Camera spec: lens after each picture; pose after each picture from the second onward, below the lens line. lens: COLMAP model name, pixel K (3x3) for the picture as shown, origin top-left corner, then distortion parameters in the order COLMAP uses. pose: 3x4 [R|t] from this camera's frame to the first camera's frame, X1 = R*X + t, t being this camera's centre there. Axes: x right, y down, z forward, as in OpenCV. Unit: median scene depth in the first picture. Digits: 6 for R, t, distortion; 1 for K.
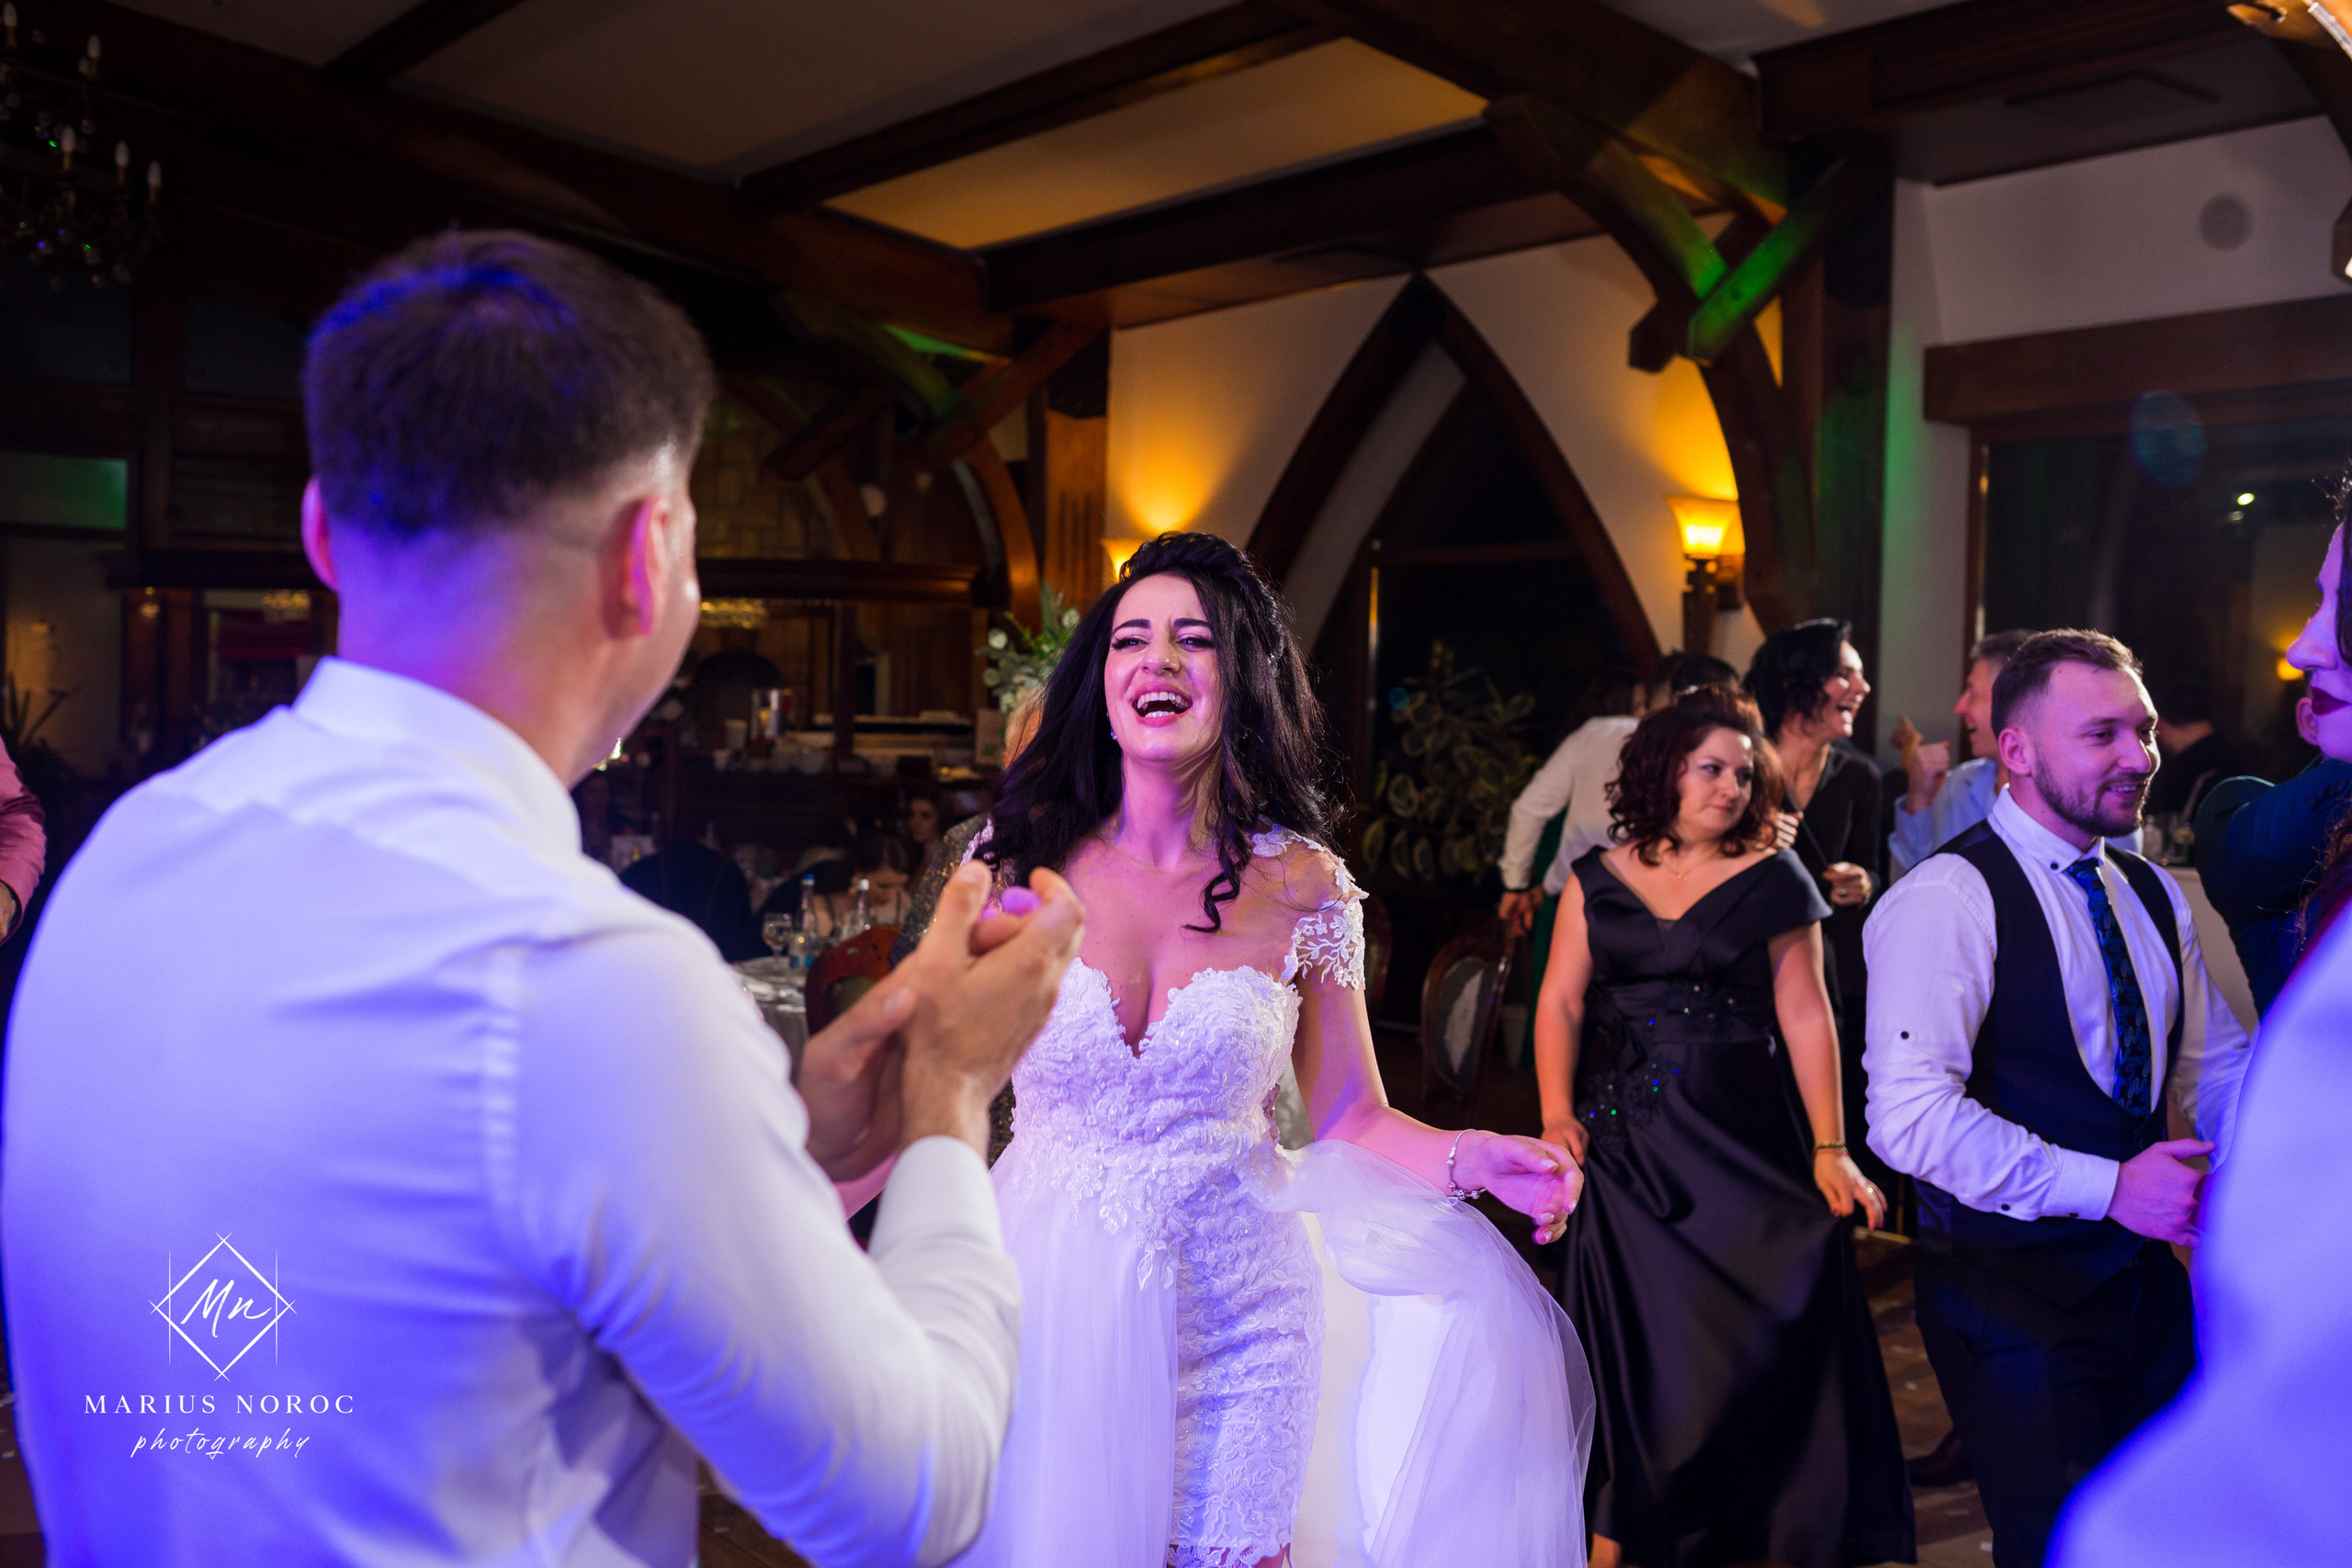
lens RADIAL K [[2346.1, 0, 1150.2], [0, 2346.1, 789.0], [0, 0, 1]] dist [-0.049024, 0.000000]
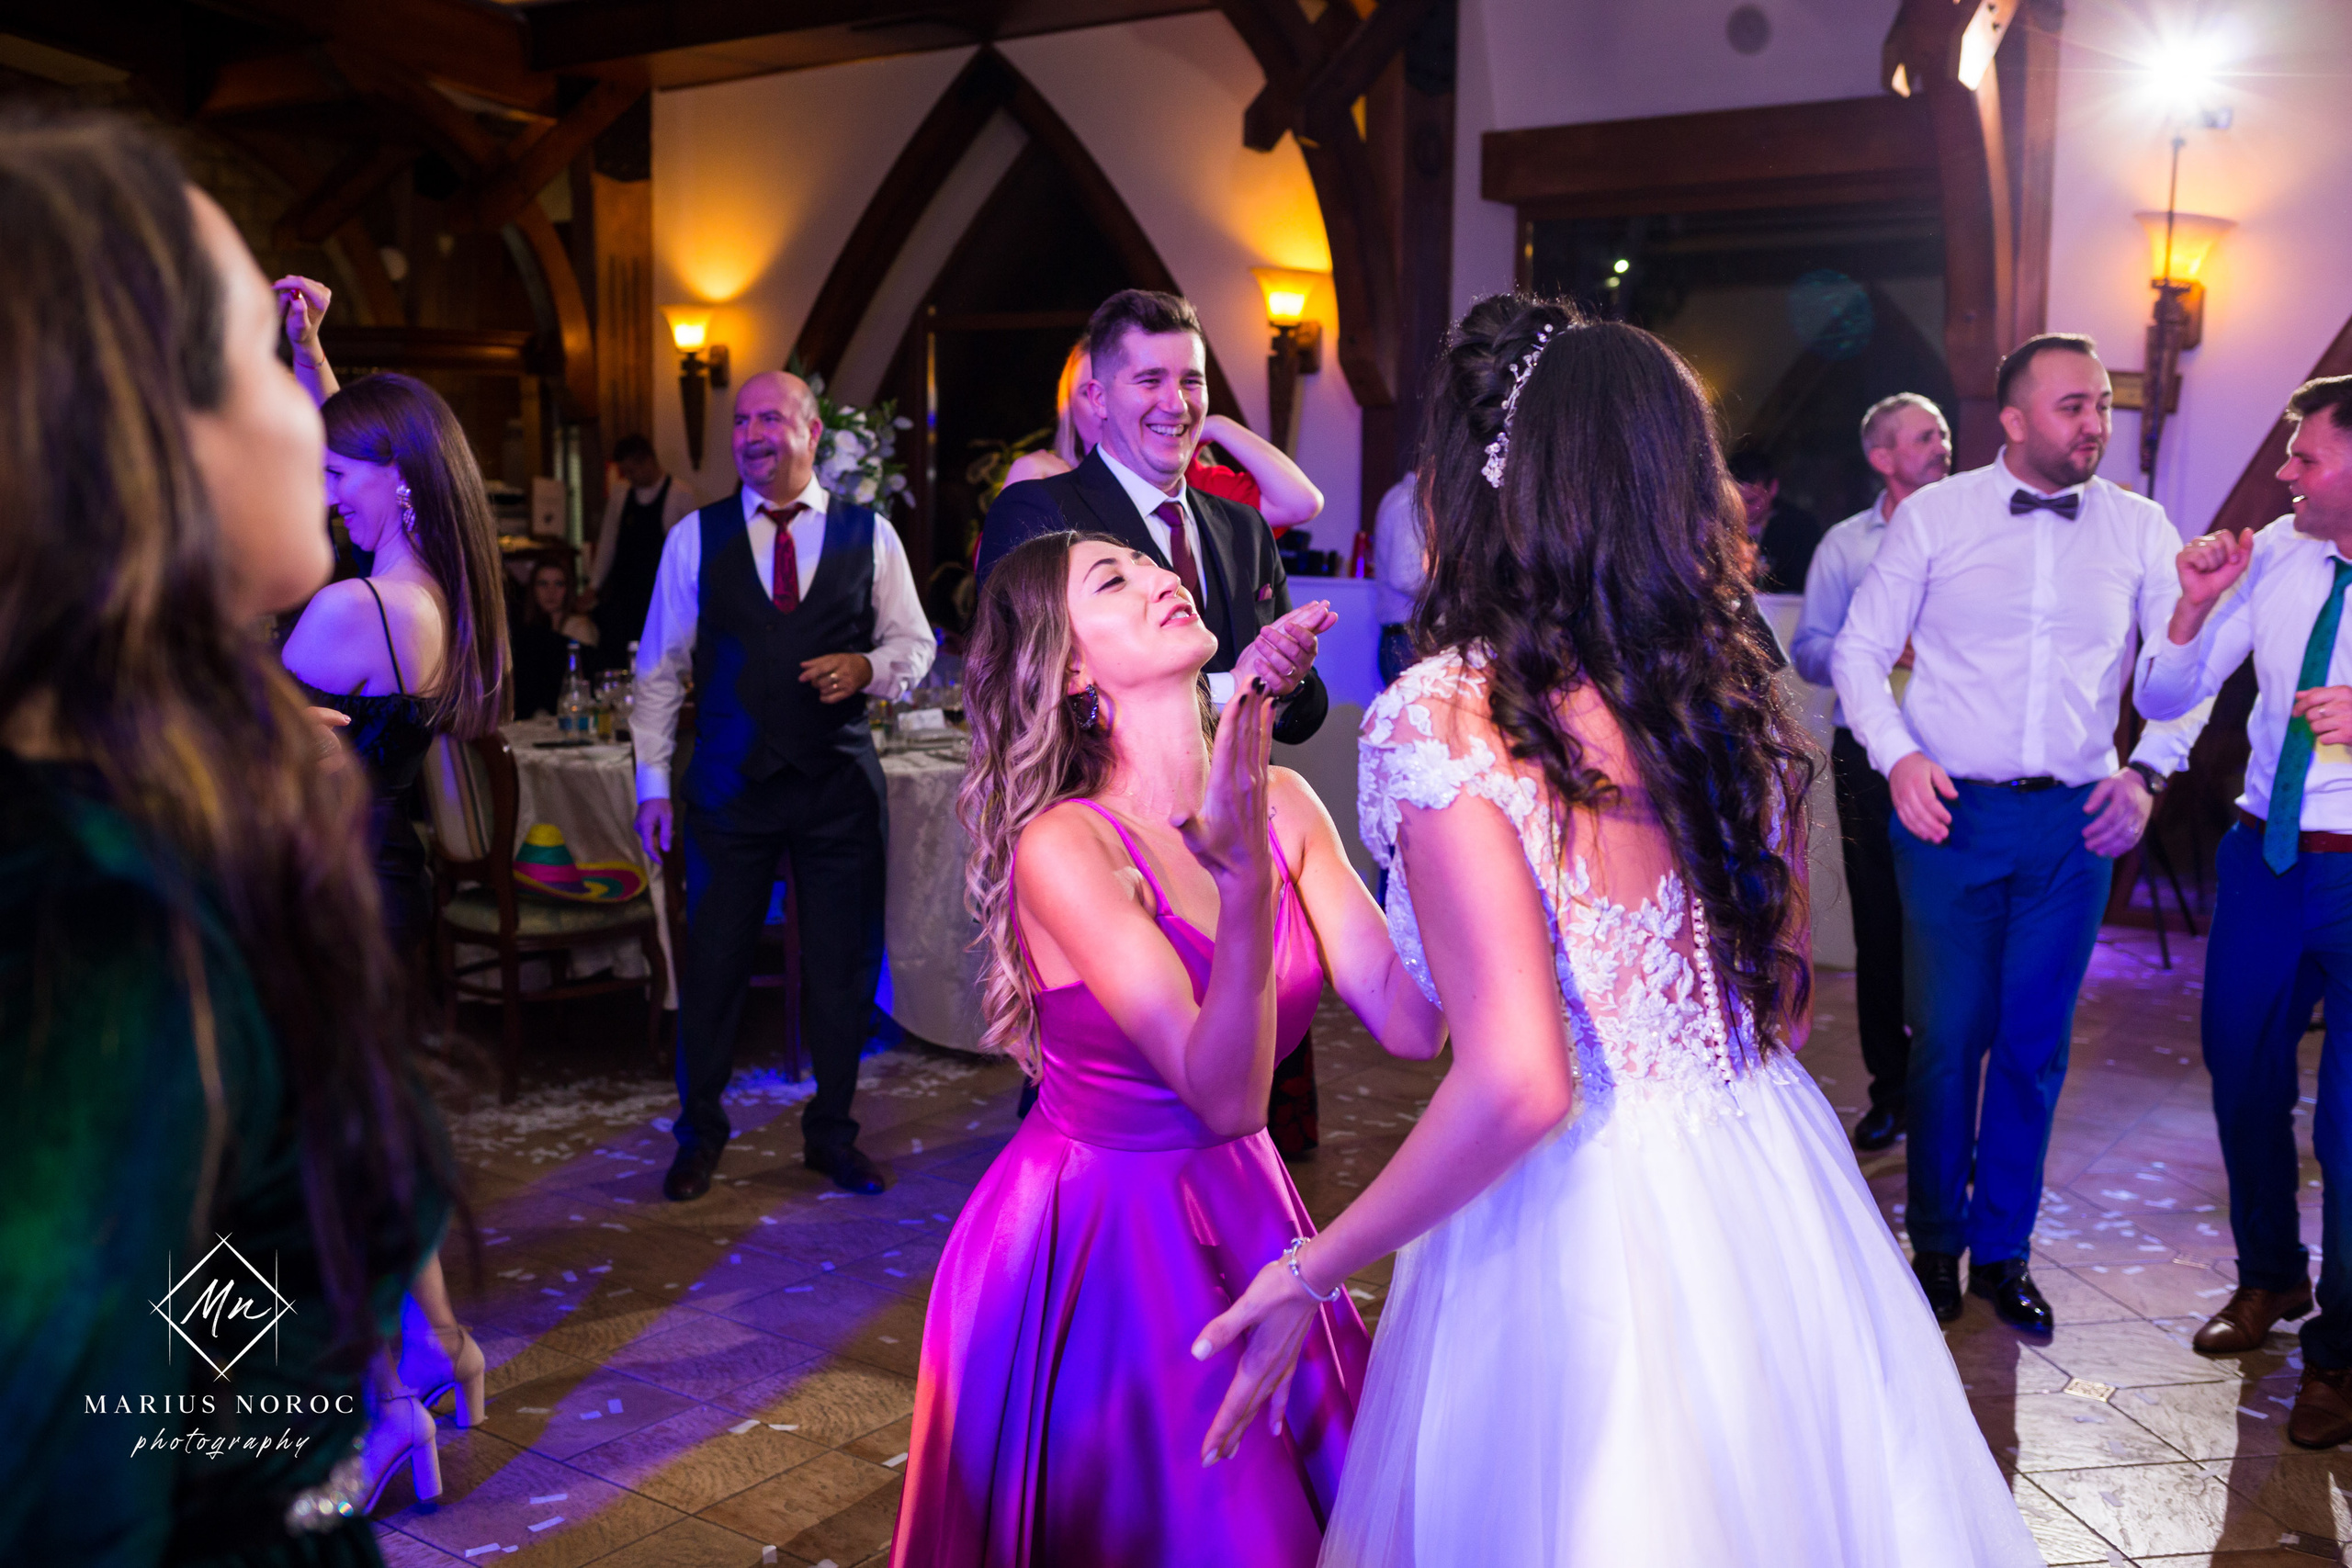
lens RADIAL K [[2346.1, 0, 1168.2], [0, 2346.1, 778.5], [0, 0, 1]] dist [-0.049024, 0.000000]
pose [[0.959695, -0.051580, 0.276269, -0.098165], [0.024769, 0.994712, 0.099673, 0.000581], [-0.279949, -0.088813, 0.955898, -0.031695]]
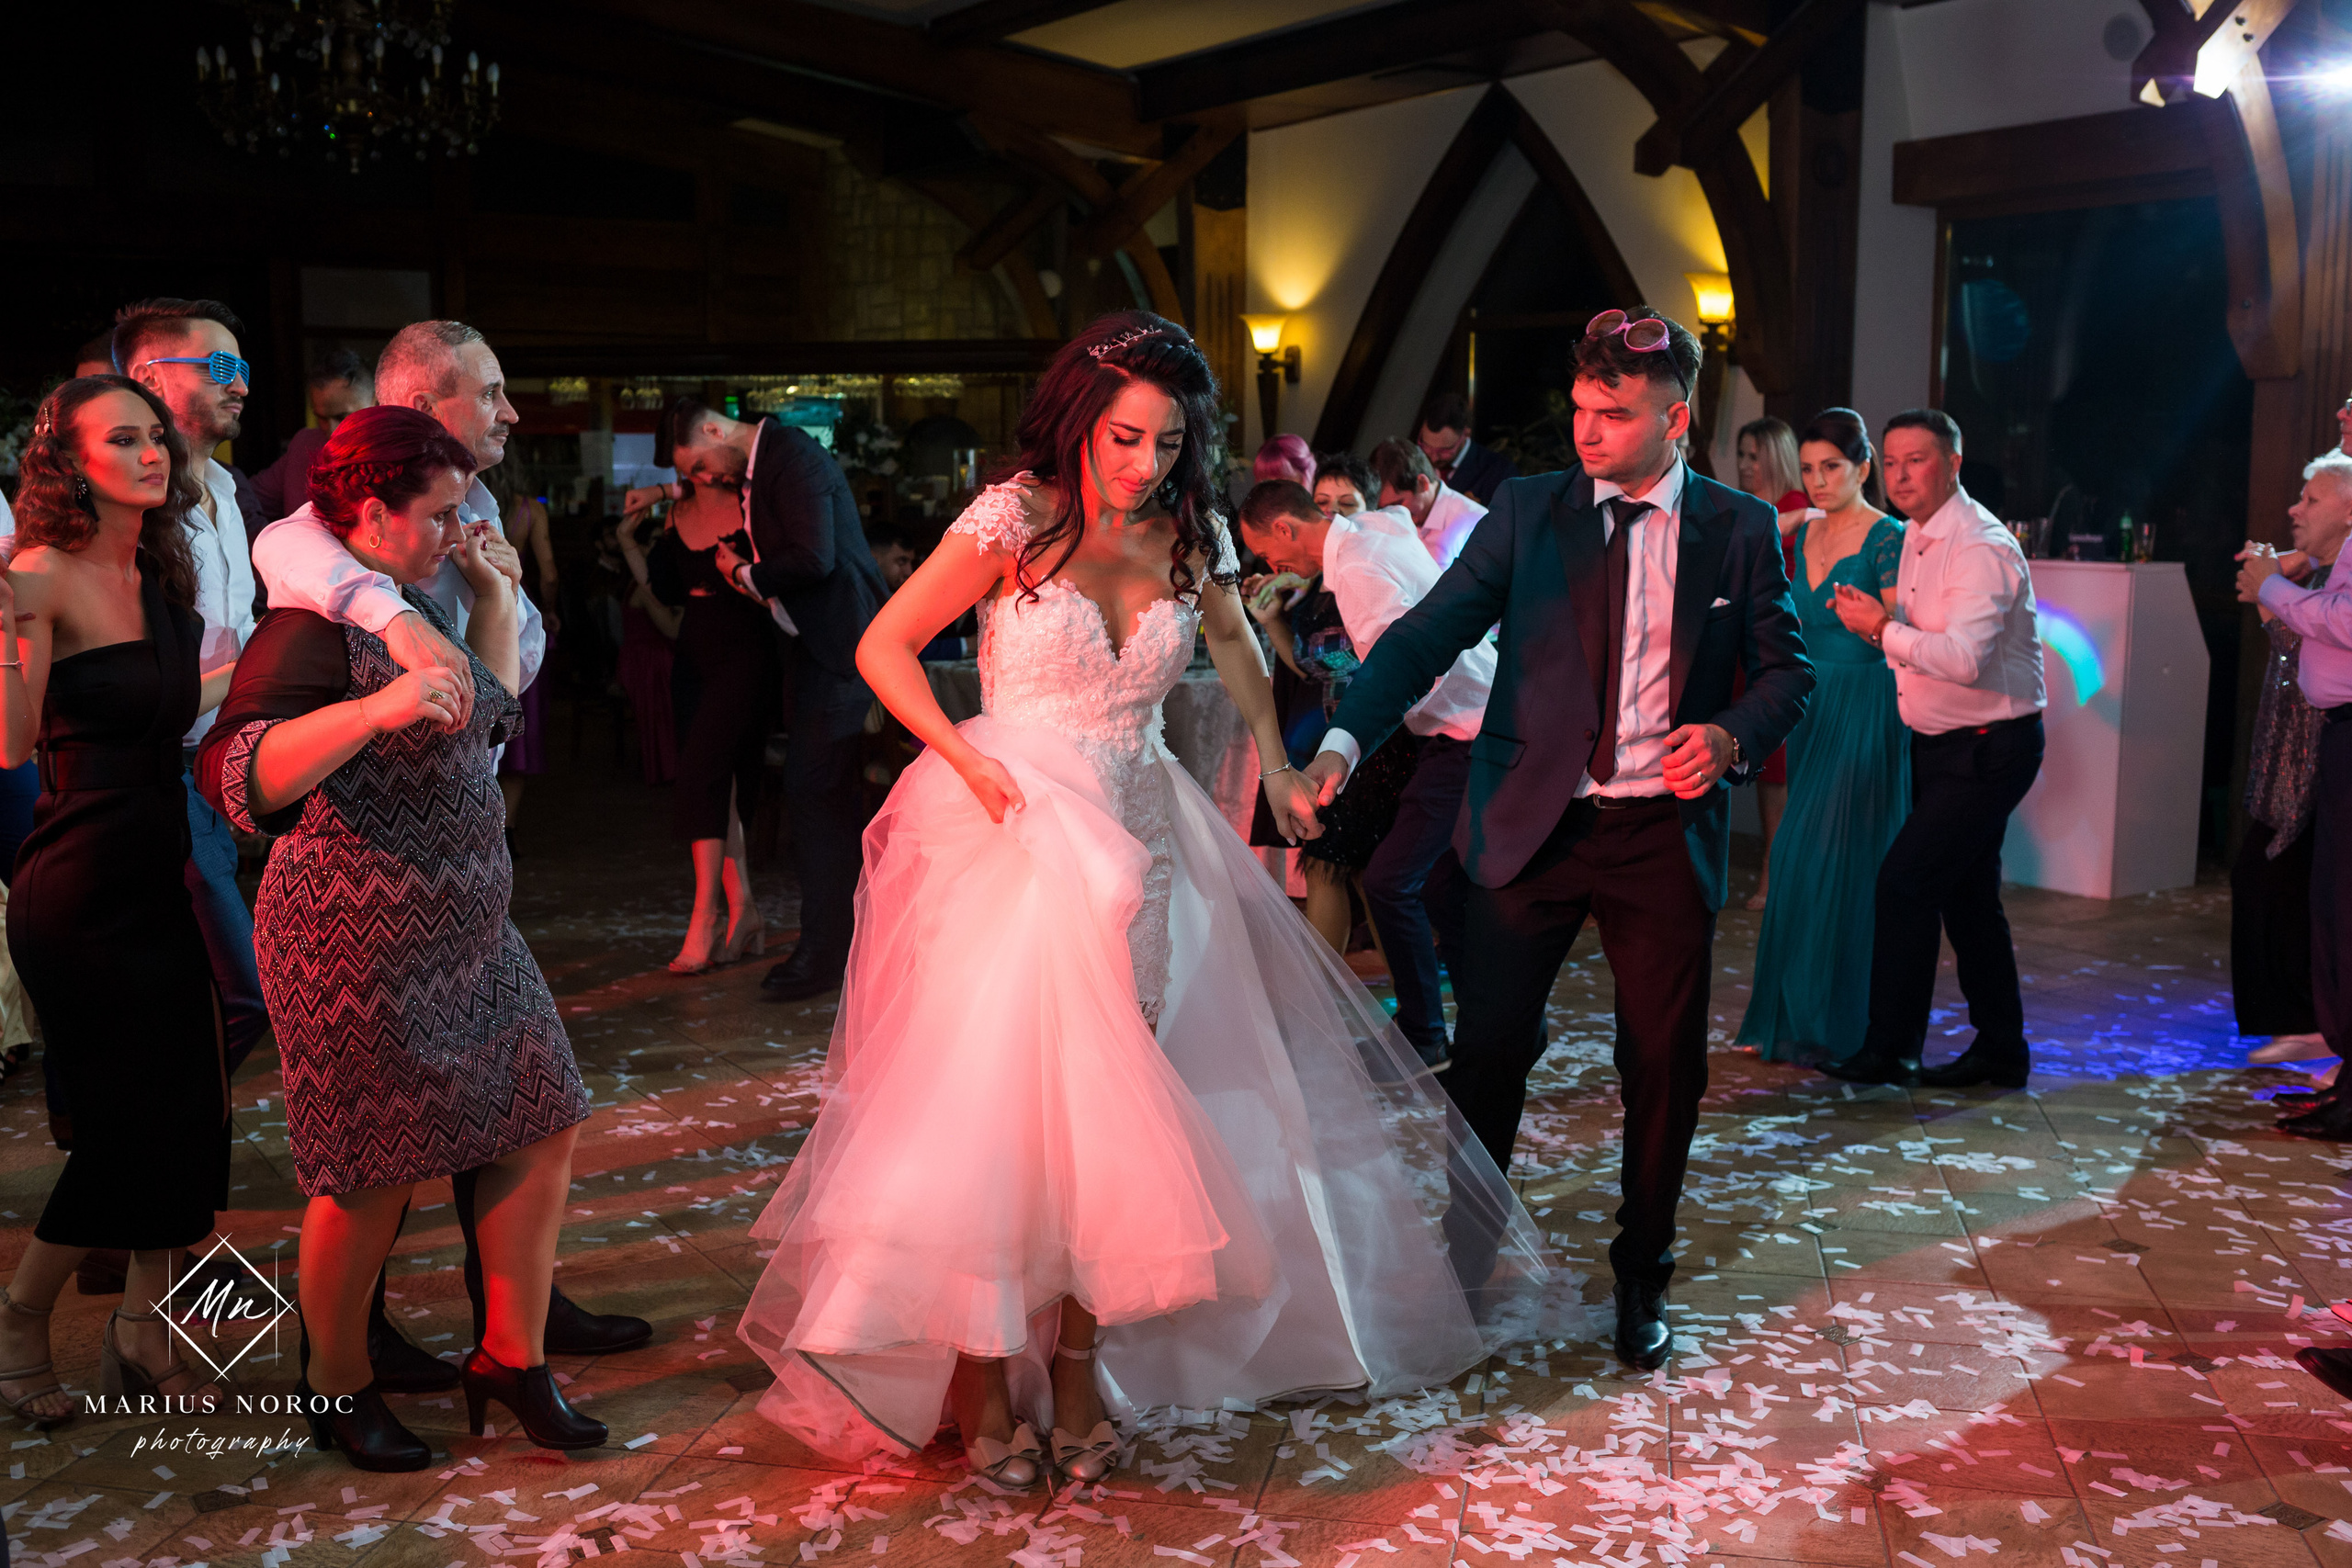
lens RADIAL K [[2346.1, 0, 1174.4], [0, 2346.1, 790.8], [0, 0, 1]] dist [-0.049024, 0.000000]
pose [[0.996638, -0.012679, -0.080948, 0.038687], [0.021077, 0.994380, 0.103754, 0.009745], [0.079177, -0.105111, 0.991303, -0.202163]]
